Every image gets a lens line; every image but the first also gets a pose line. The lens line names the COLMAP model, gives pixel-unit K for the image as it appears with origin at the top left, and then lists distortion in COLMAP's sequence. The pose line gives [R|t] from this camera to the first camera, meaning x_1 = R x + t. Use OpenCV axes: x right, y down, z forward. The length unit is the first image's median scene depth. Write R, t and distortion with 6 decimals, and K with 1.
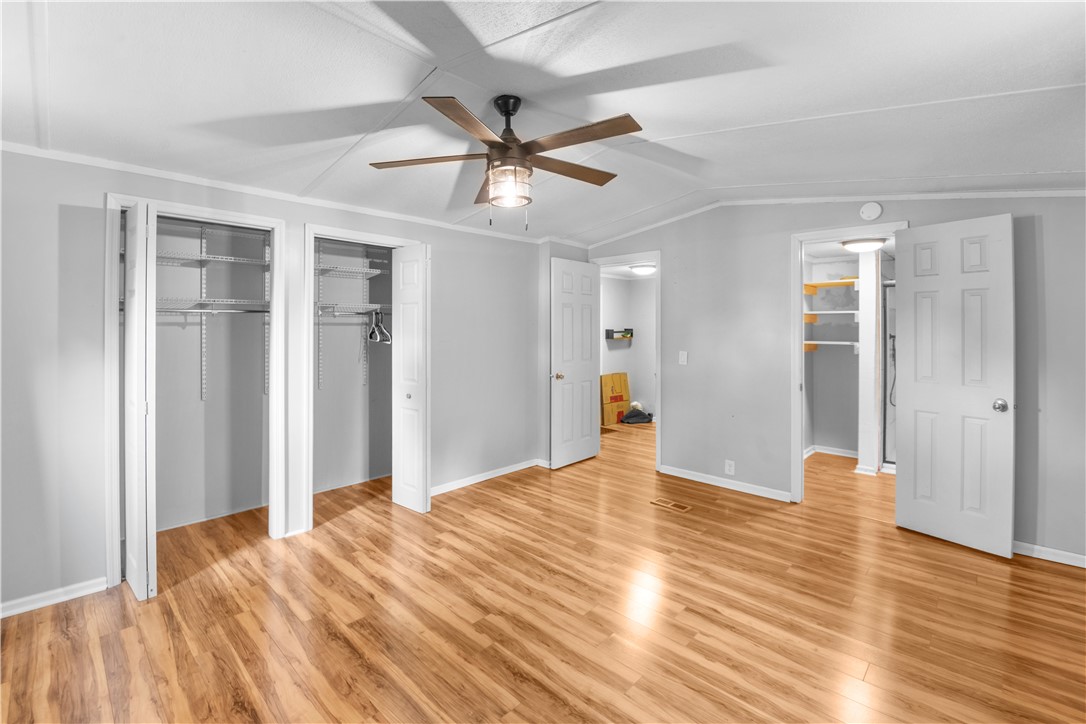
lens RADIAL K [[475.0, 0, 523.1], [0, 475.0, 330.1], [0, 0, 1]] dist [-0.021094, -0.000290]
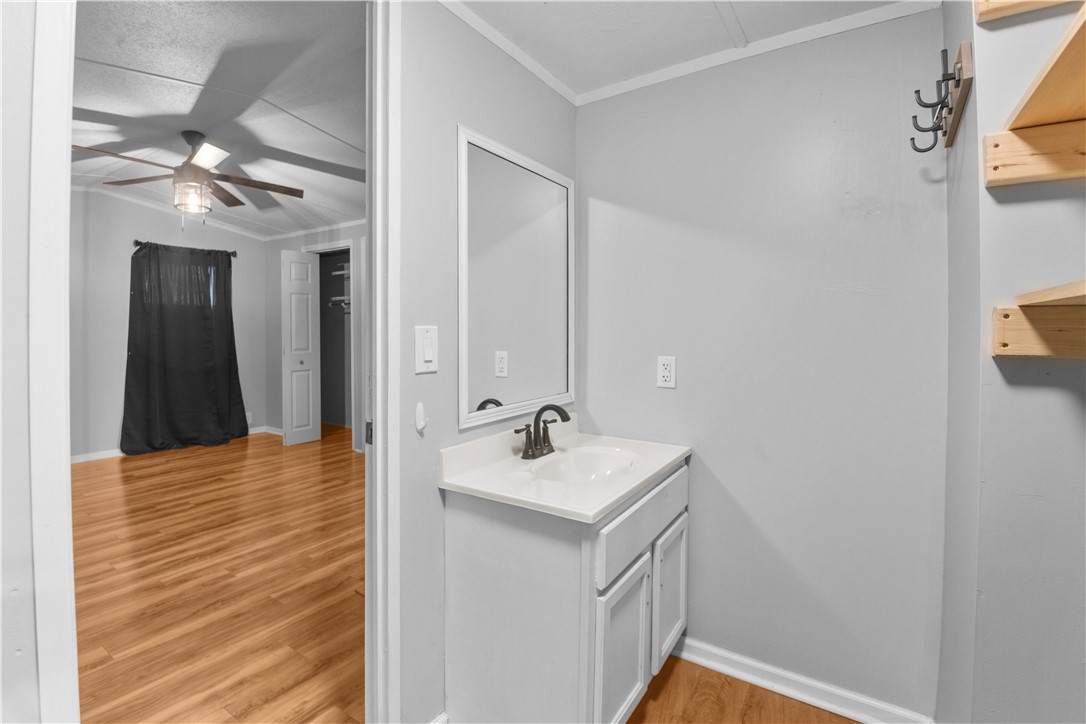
lens RADIAL K [[486.9, 0, 513.3], [0, 486.9, 334.5], [0, 0, 1]] dist [-0.002669, -0.014367]
pose [[0.186879, 0.010103, -0.982331, 1.454870], [-0.005030, 0.999944, 0.009327, 0.069167], [0.982370, 0.003198, 0.186919, 1.582744]]
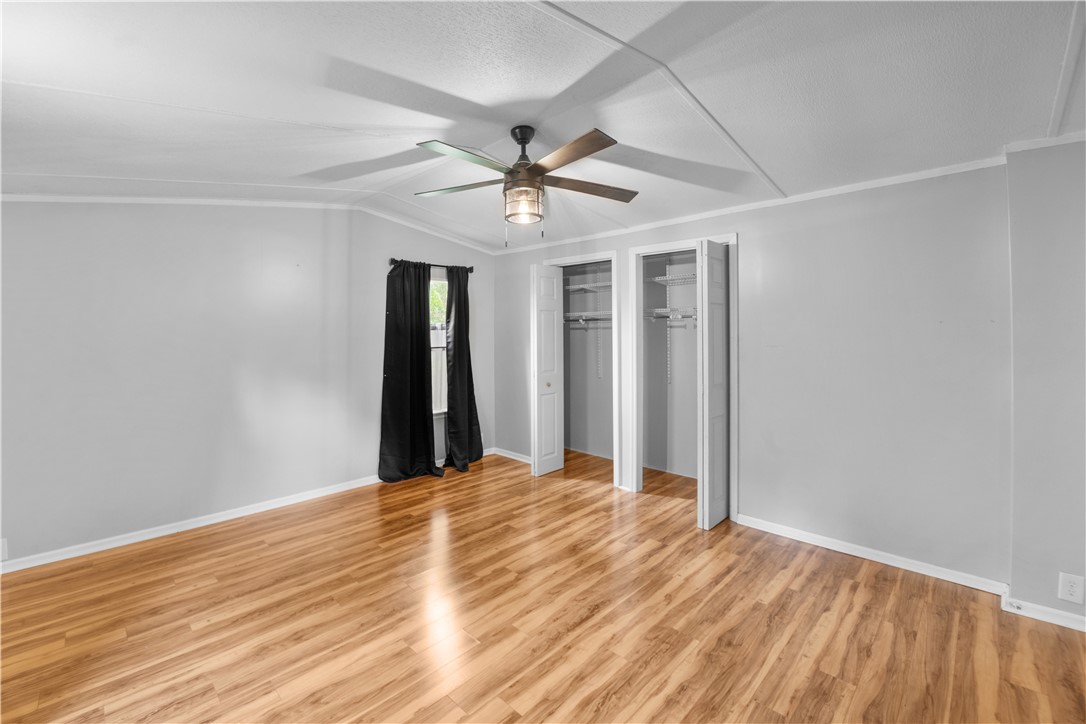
lens RADIAL K [[447.5, 0, 529.5], [0, 447.5, 326.6], [0, 0, 1]] dist [-0.000751, -0.011717]
pose [[0.008909, -0.008254, -0.999926, 0.999612], [-0.001620, 0.999965, -0.008269, -0.006134], [0.999959, 0.001693, 0.008895, 0.968774]]
